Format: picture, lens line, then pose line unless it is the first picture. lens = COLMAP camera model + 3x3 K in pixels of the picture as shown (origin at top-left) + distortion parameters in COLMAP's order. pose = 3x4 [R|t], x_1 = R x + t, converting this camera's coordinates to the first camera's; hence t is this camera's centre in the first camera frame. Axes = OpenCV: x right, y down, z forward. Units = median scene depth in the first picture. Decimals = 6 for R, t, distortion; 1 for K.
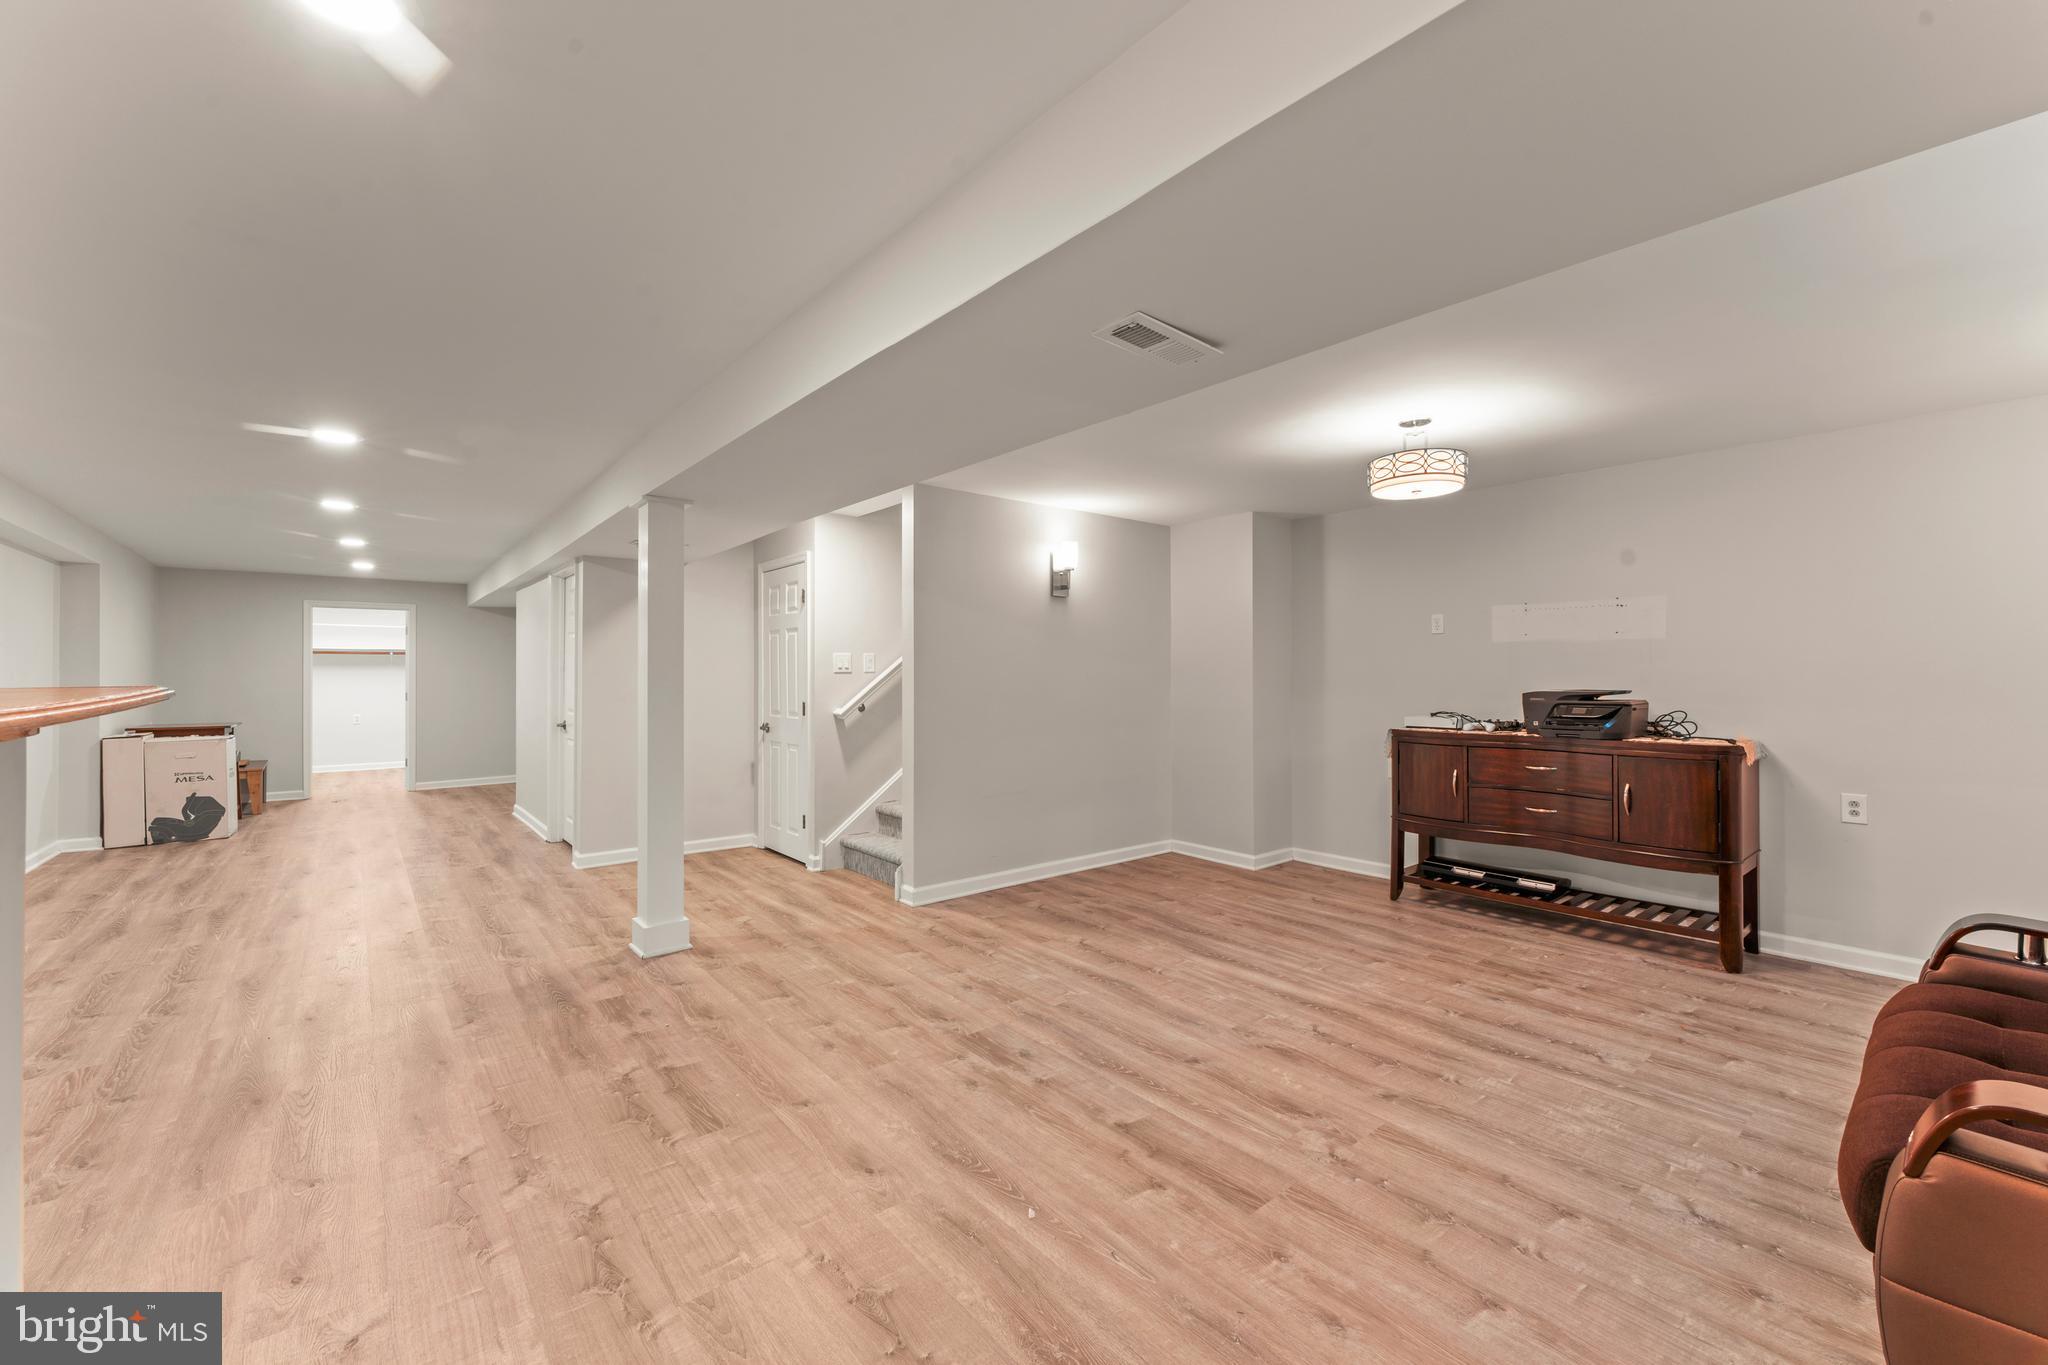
lens RADIAL K [[815.9, 0, 1032.1], [0, 815.9, 679.3], [0, 0, 1]] dist [0.001115, -0.000166]
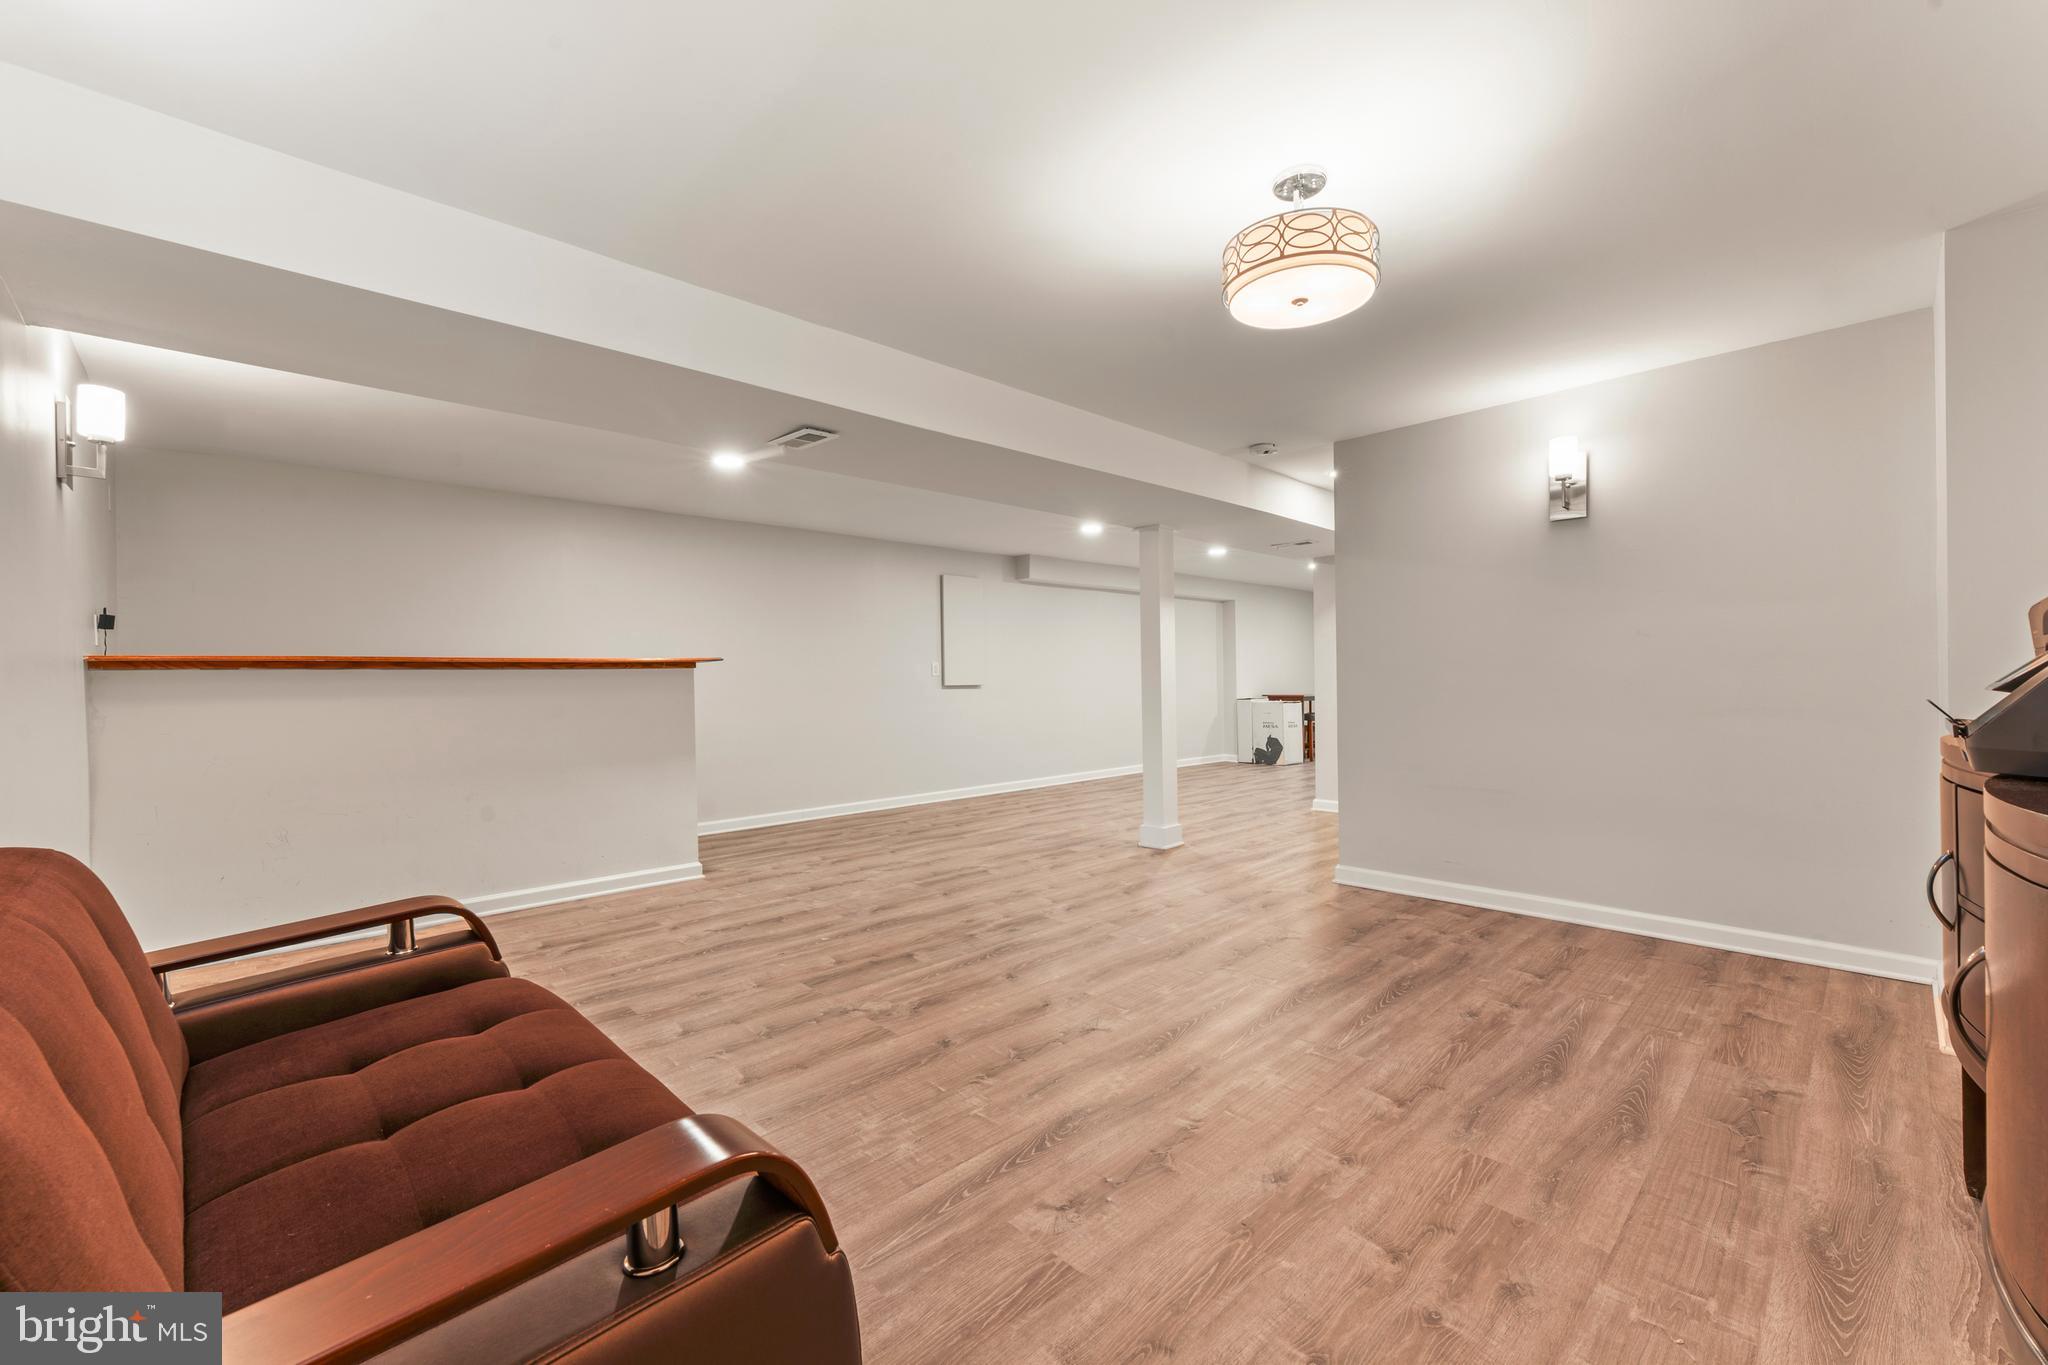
lens RADIAL K [[815.9, 0, 1032.1], [0, 815.9, 679.3], [0, 0, 1]] dist [0.001115, -0.000166]
pose [[0.084567, -0.001300, -0.996417, 0.957131], [0.009459, 0.999955, -0.000502, 0.040122], [0.996373, -0.009382, 0.084575, 0.674372]]
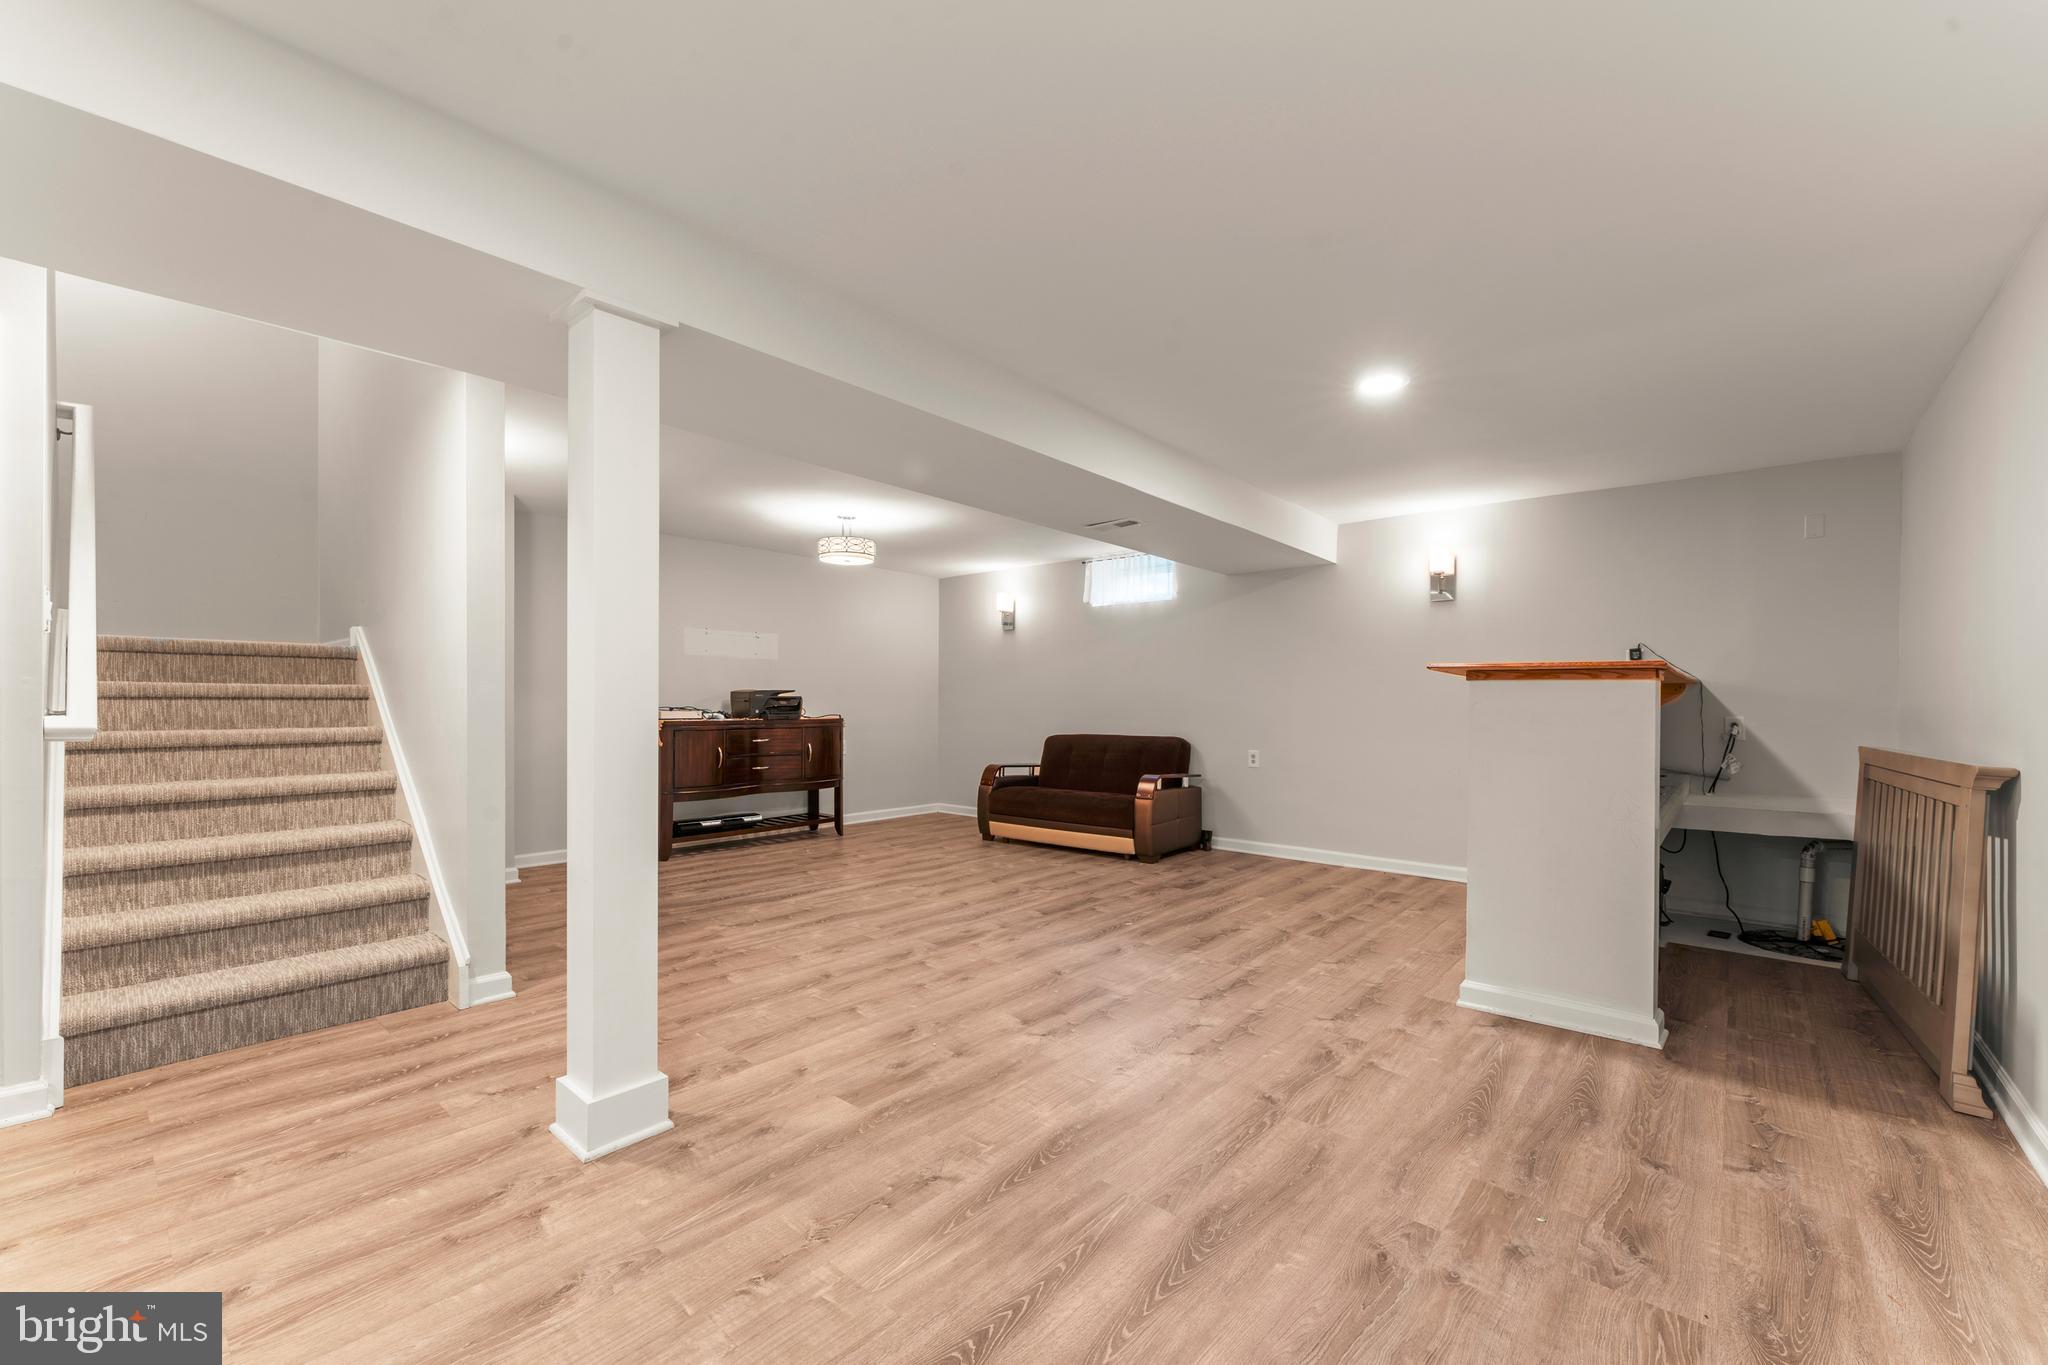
lens RADIAL K [[827.1, 0, 1013.2], [0, 827.1, 716.1], [0, 0, 1]] dist [0.006325, 0.000046]
pose [[-0.150342, -0.016336, 0.988499, -1.068703], [-0.000237, 0.999864, 0.016488, 0.040054], [-0.988634, 0.002245, -0.150326, 0.832275]]
